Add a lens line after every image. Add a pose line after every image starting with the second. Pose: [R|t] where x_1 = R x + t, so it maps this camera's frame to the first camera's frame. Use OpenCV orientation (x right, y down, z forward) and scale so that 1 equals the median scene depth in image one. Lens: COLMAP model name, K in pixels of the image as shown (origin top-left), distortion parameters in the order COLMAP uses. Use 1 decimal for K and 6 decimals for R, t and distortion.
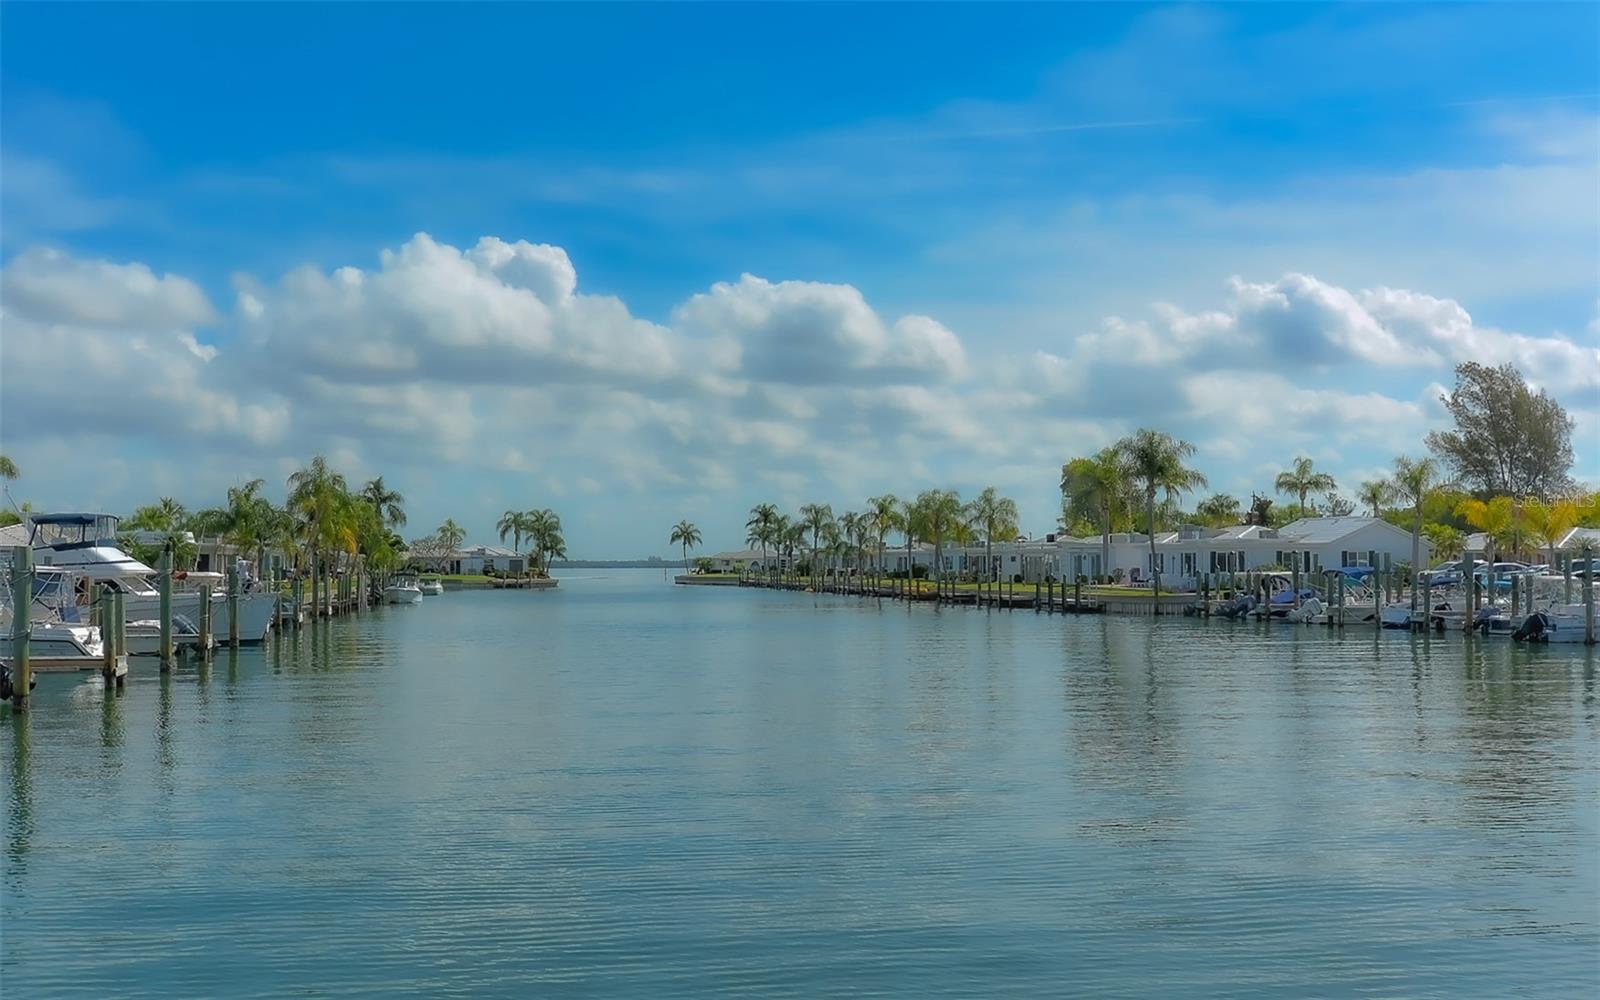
lens RADIAL K [[1702.9, 0, 800.0], [0, 1702.9, 500.0], [0, 0, 1]] dist [0.073265, 0.002871]
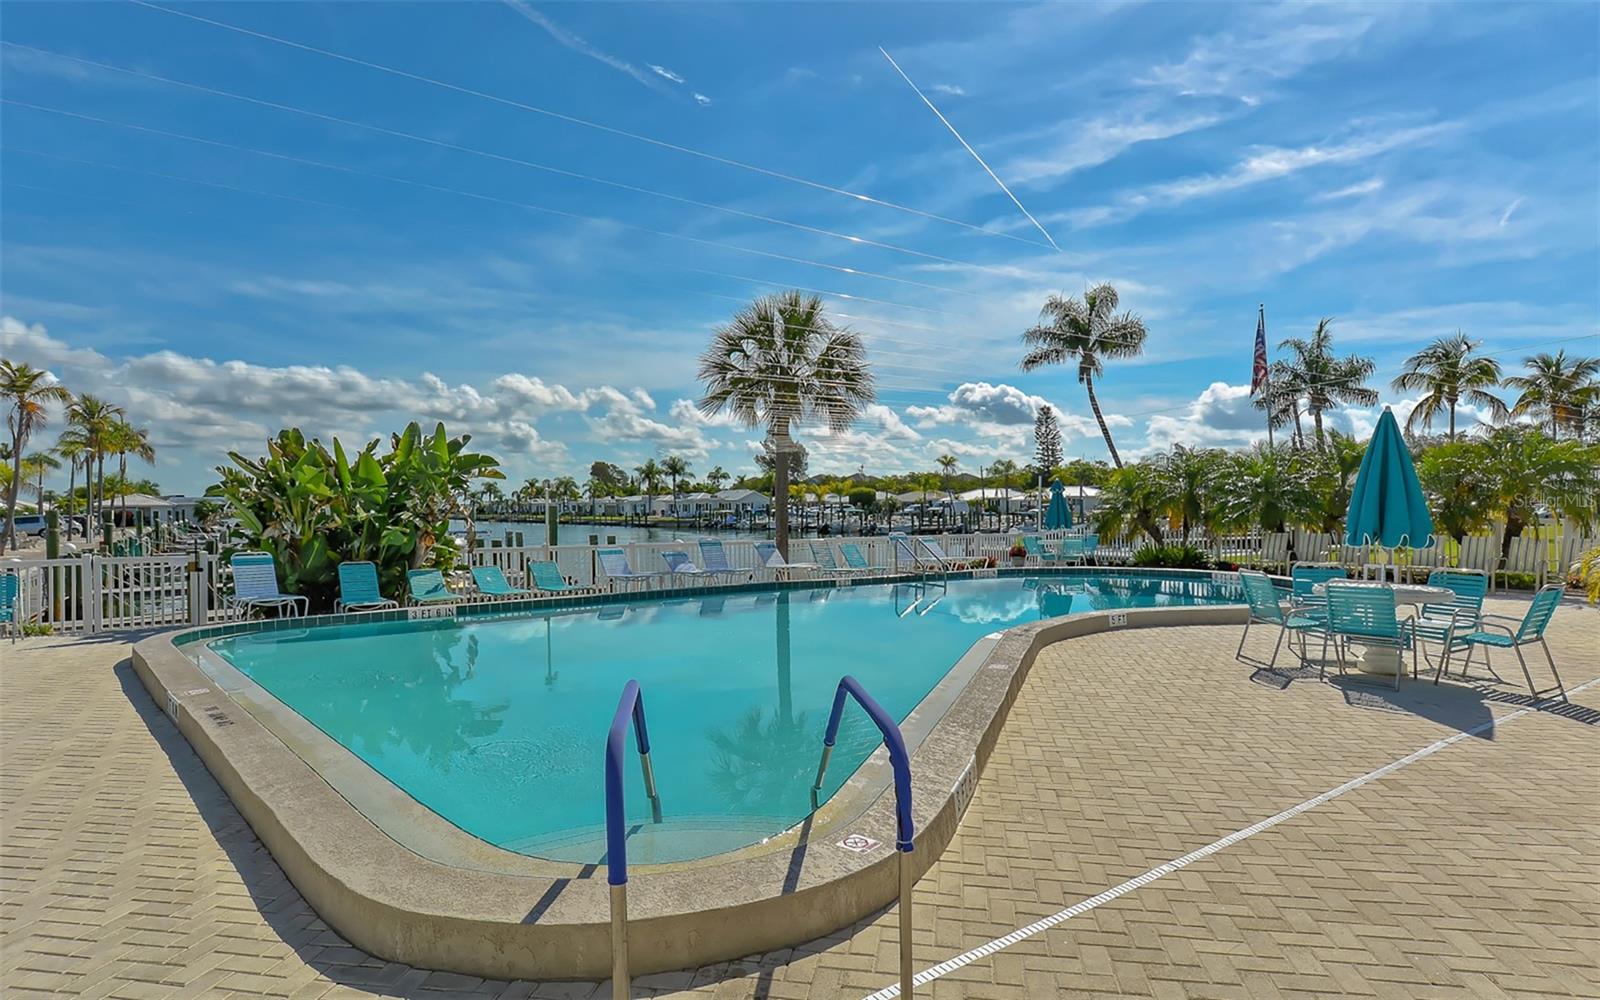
lens RADIAL K [[872.8, 0, 800.0], [0, 872.8, 500.0], [0, 0, 1]] dist [-0.002612, -0.000519]
pose [[0.905533, -0.000906, 0.424275, -0.118498], [-0.010565, 0.999639, 0.024684, -0.006007], [-0.424144, -0.026835, 0.905197, -0.182014]]
